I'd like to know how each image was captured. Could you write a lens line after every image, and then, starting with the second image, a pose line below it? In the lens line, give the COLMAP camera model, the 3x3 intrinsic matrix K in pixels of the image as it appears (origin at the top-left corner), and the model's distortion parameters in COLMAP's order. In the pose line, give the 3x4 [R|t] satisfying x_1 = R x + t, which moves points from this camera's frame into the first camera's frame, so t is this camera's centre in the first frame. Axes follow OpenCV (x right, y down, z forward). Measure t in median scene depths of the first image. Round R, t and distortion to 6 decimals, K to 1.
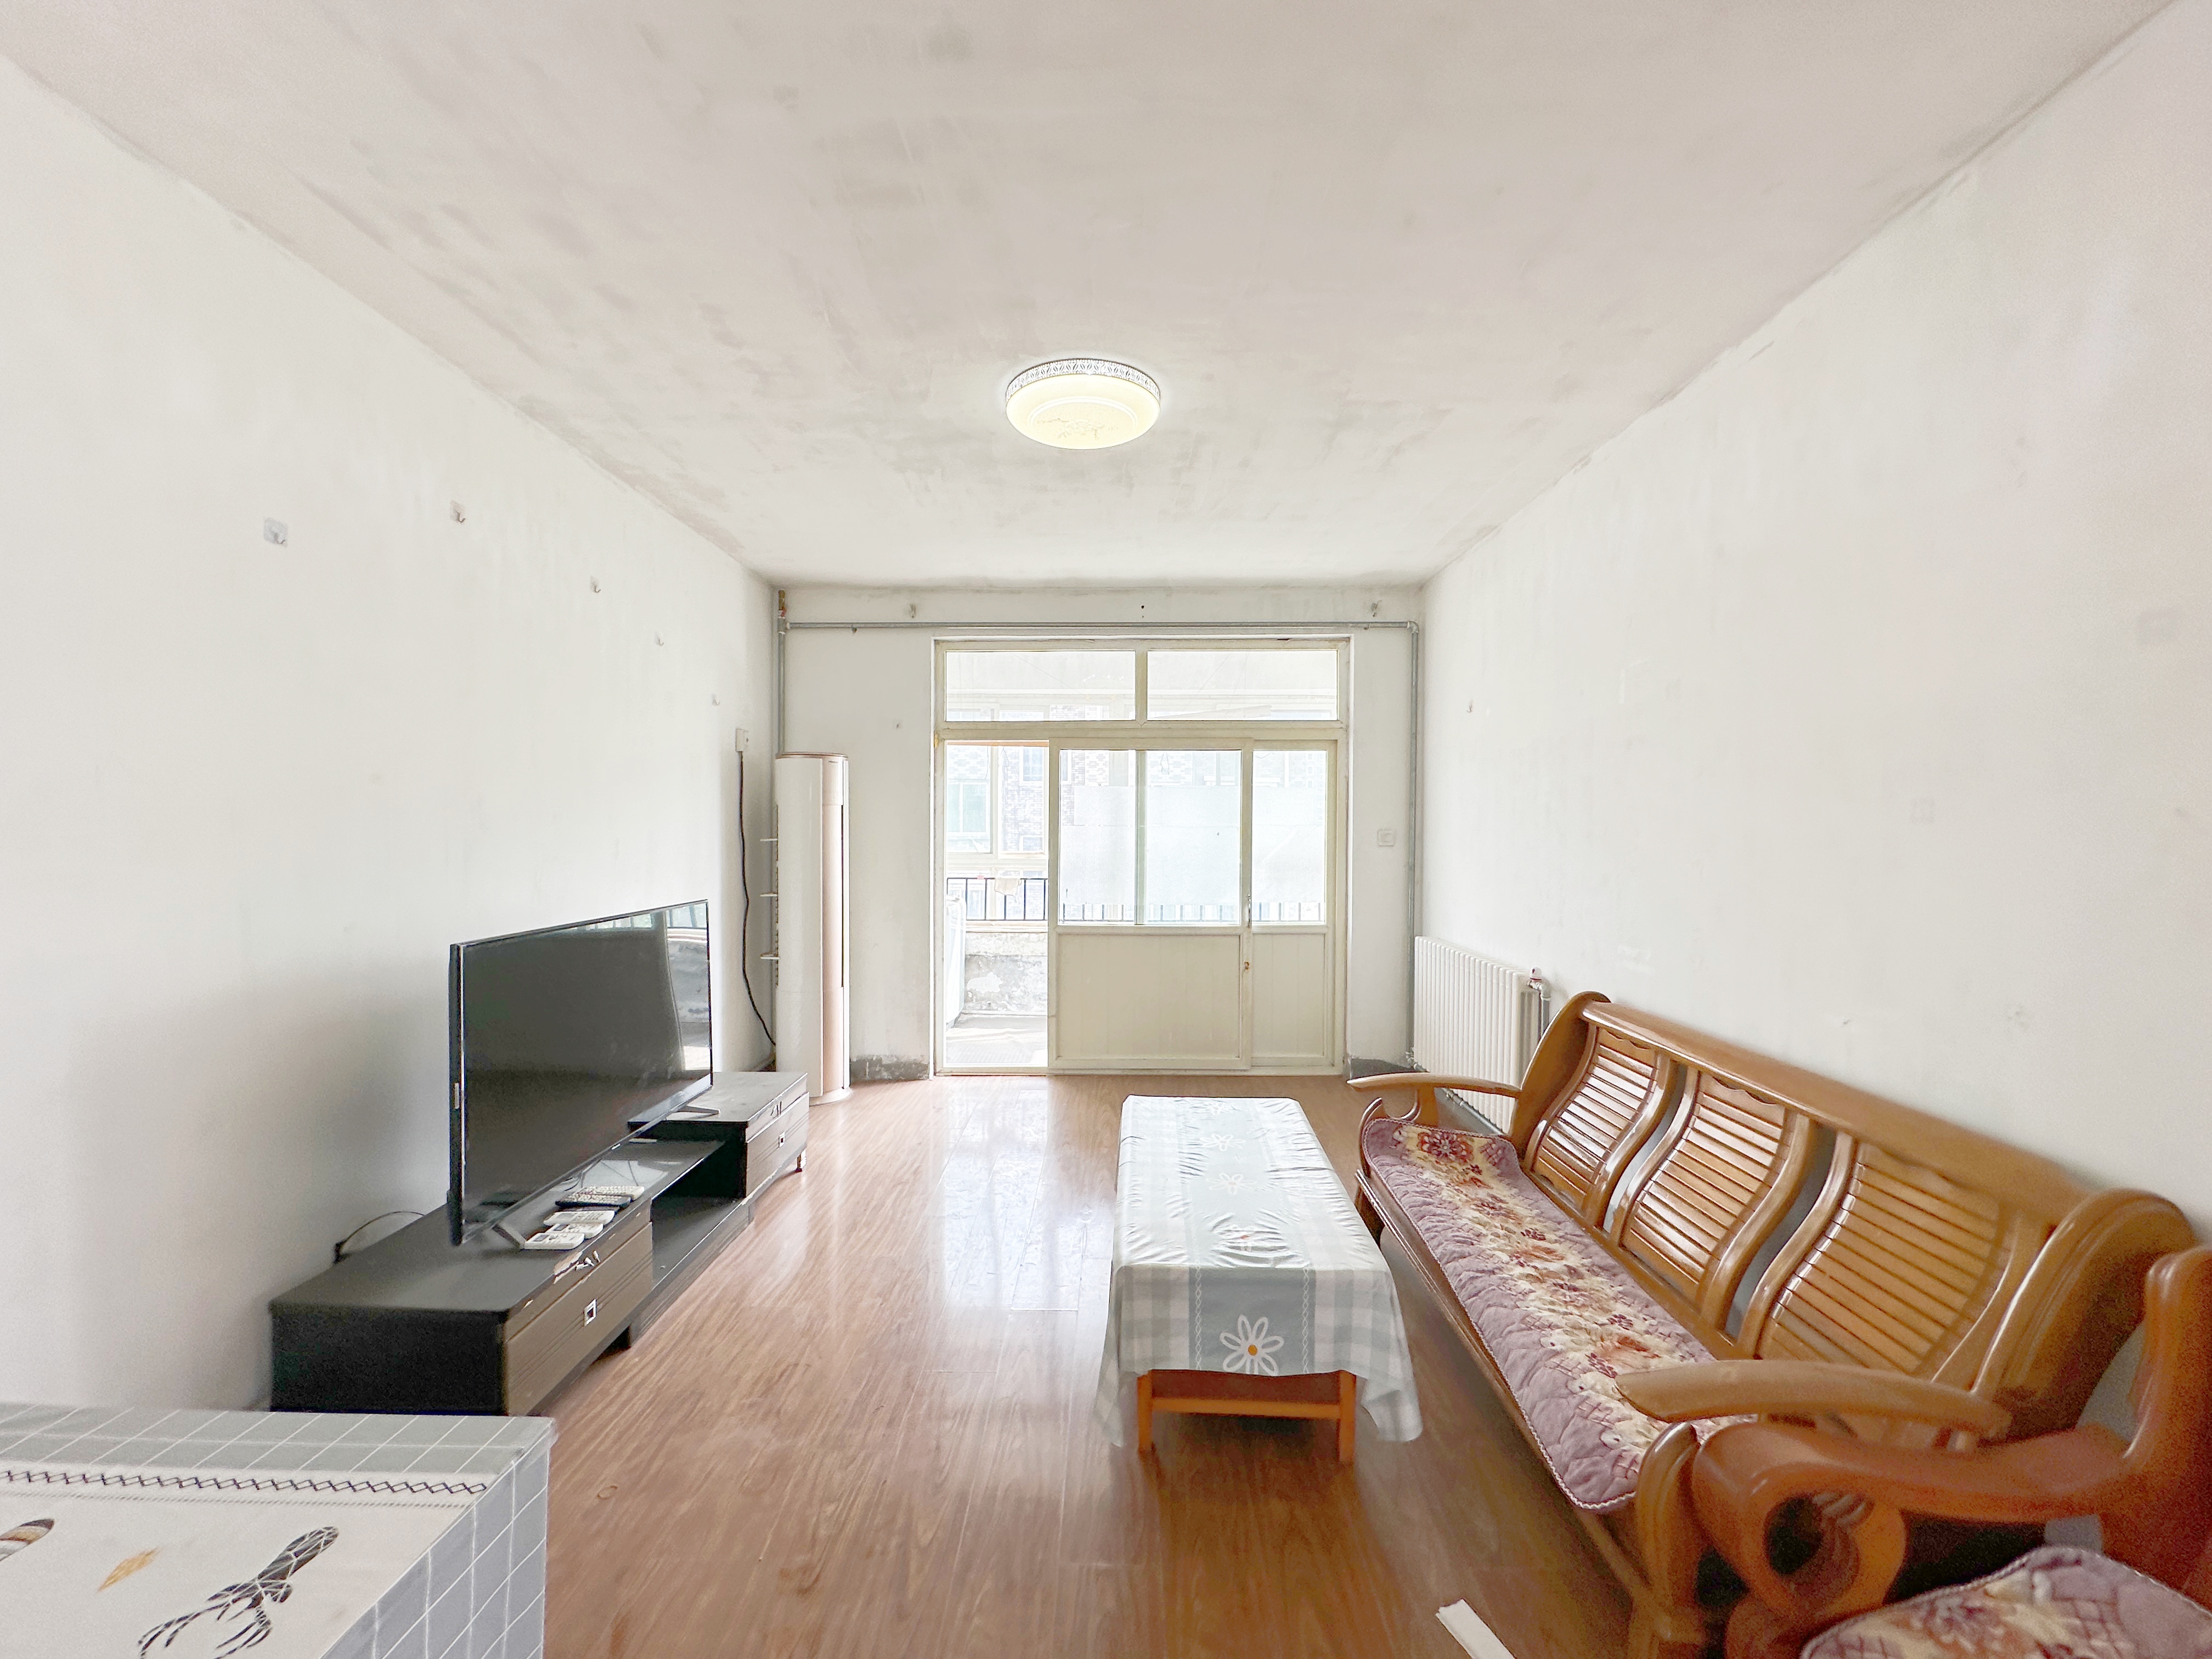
lens RADIAL K [[888.1, 0, 1106.1], [0, 888.1, 830.0], [0, 0, 1]] dist [0.001199, 0.000014]
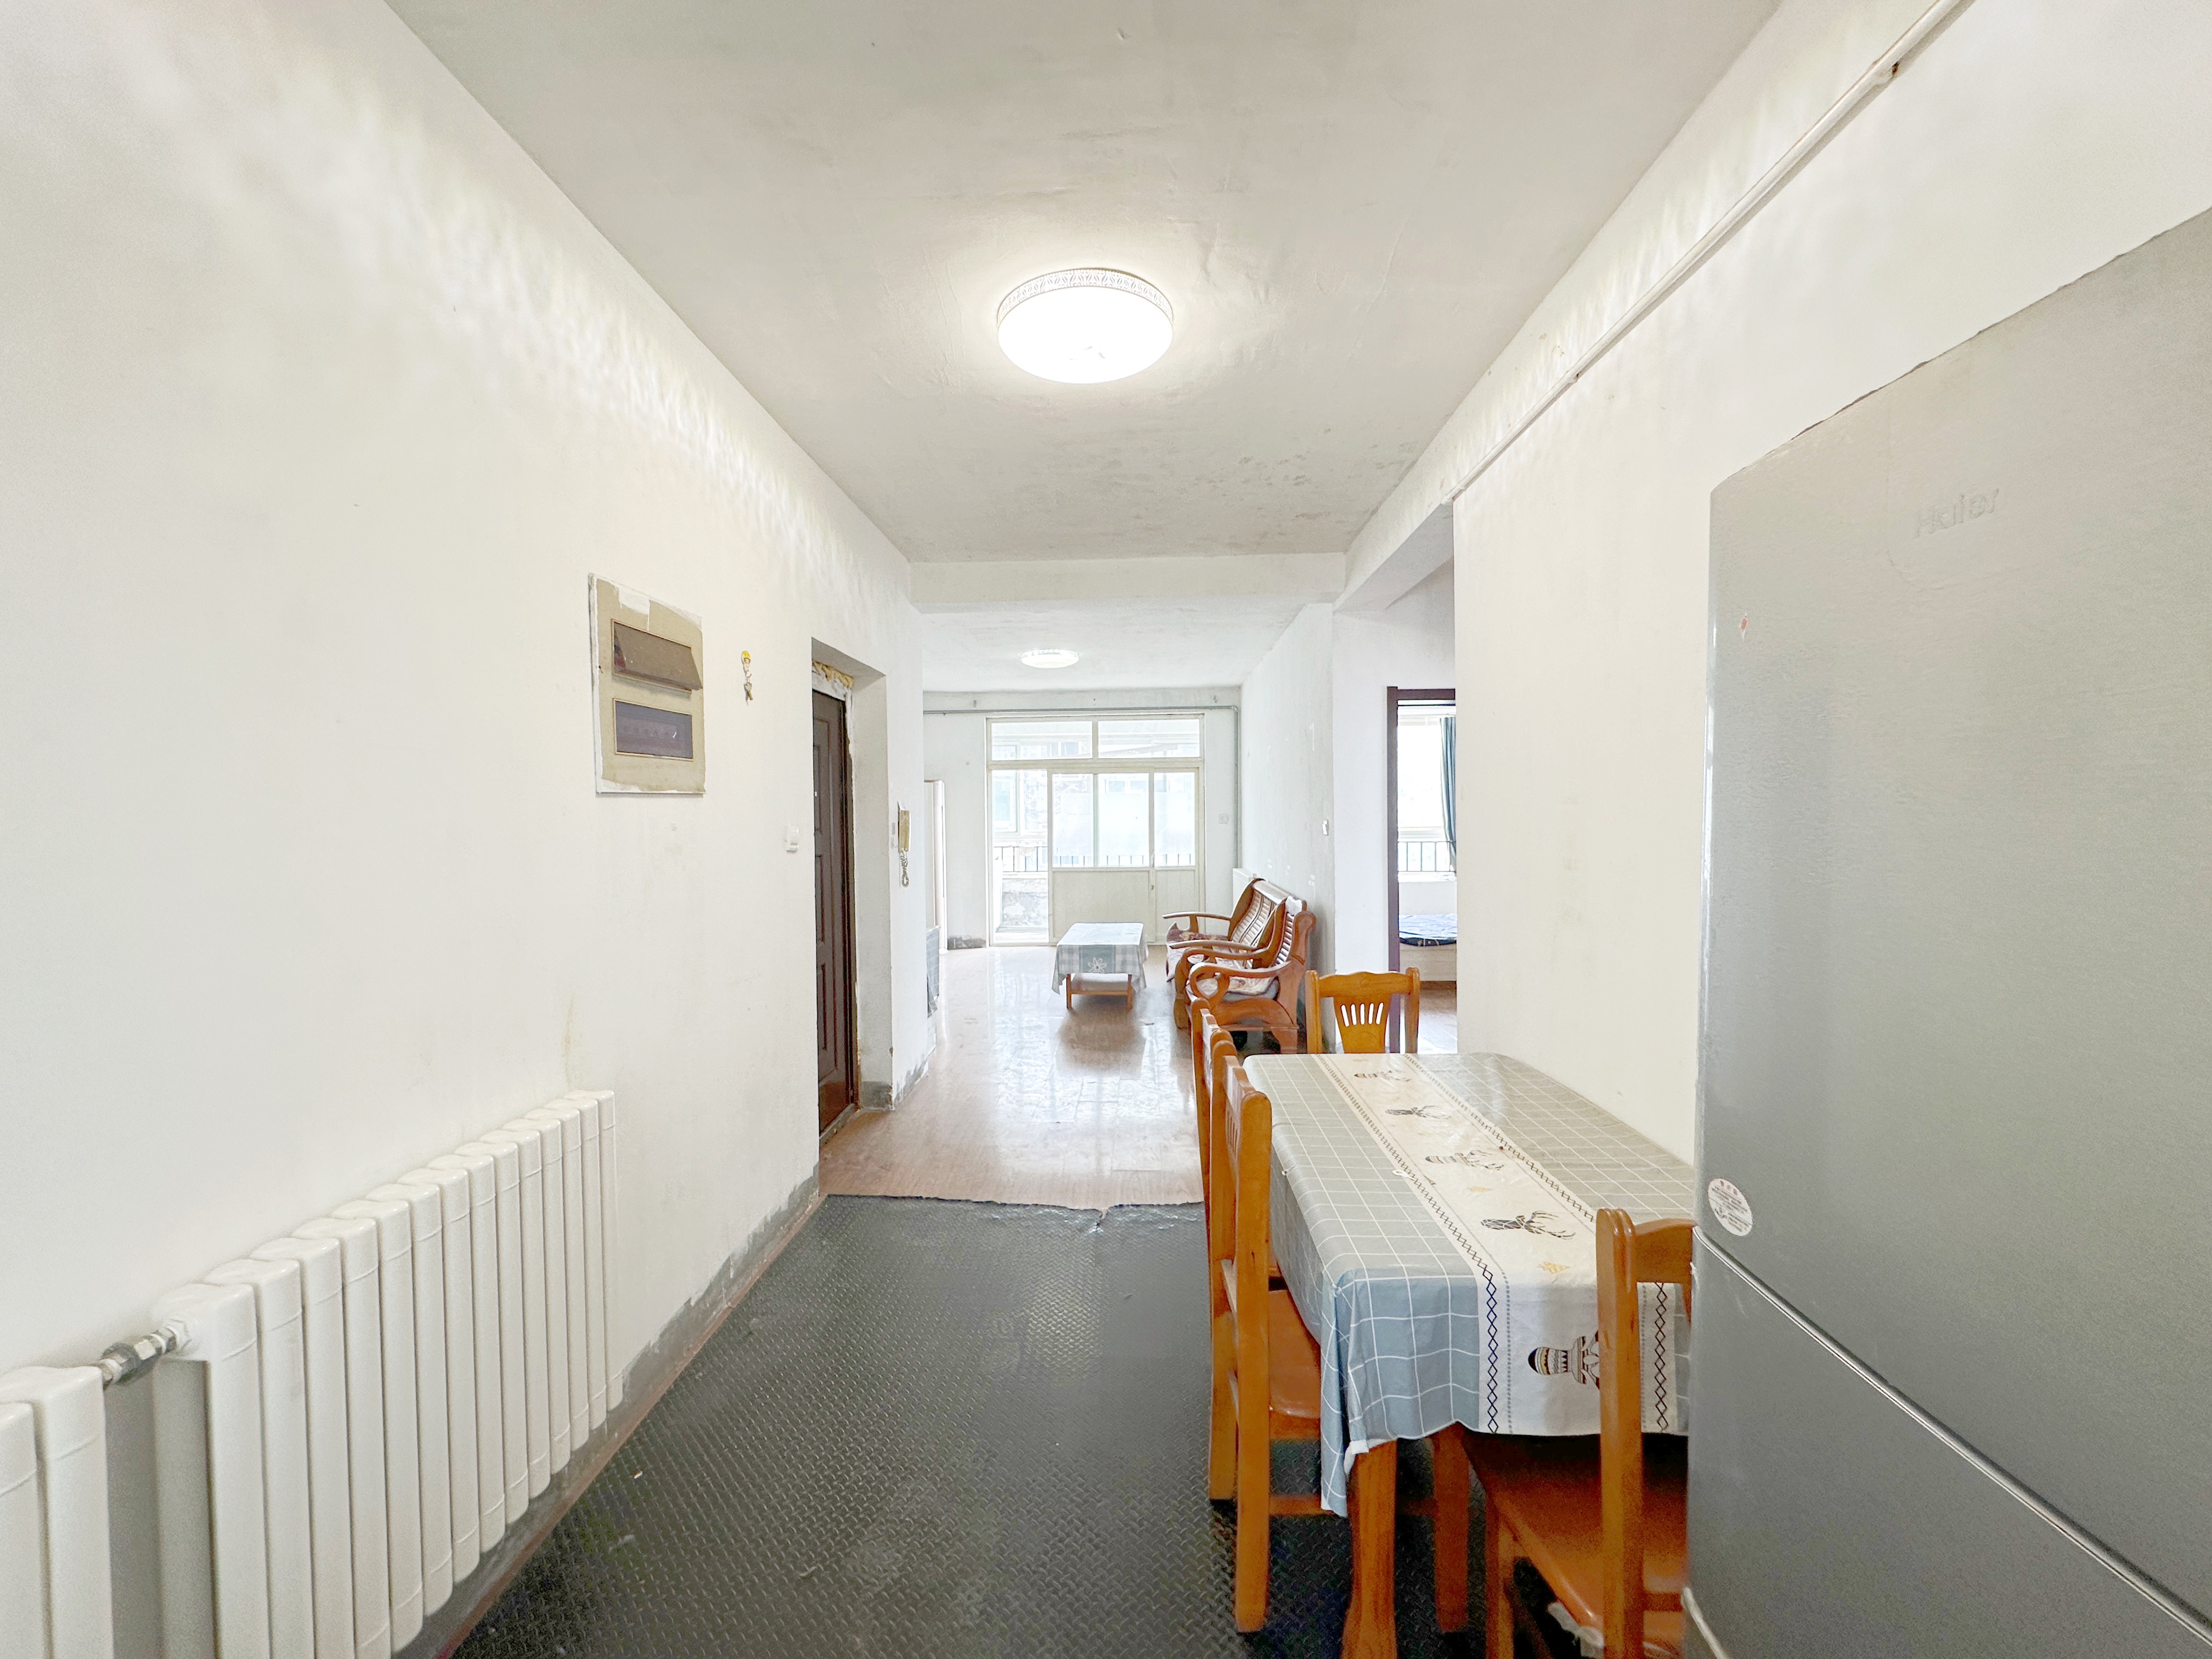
lens RADIAL K [[888.1, 0, 1102.4], [0, 888.1, 830.7], [0, 0, 1]] dist [0.001199, 0.000014]
pose [[0.999456, -0.013170, -0.030251, 0.110300], [0.013490, 0.999855, 0.010392, 0.011089], [0.030110, -0.010795, 0.999488, -0.889647]]
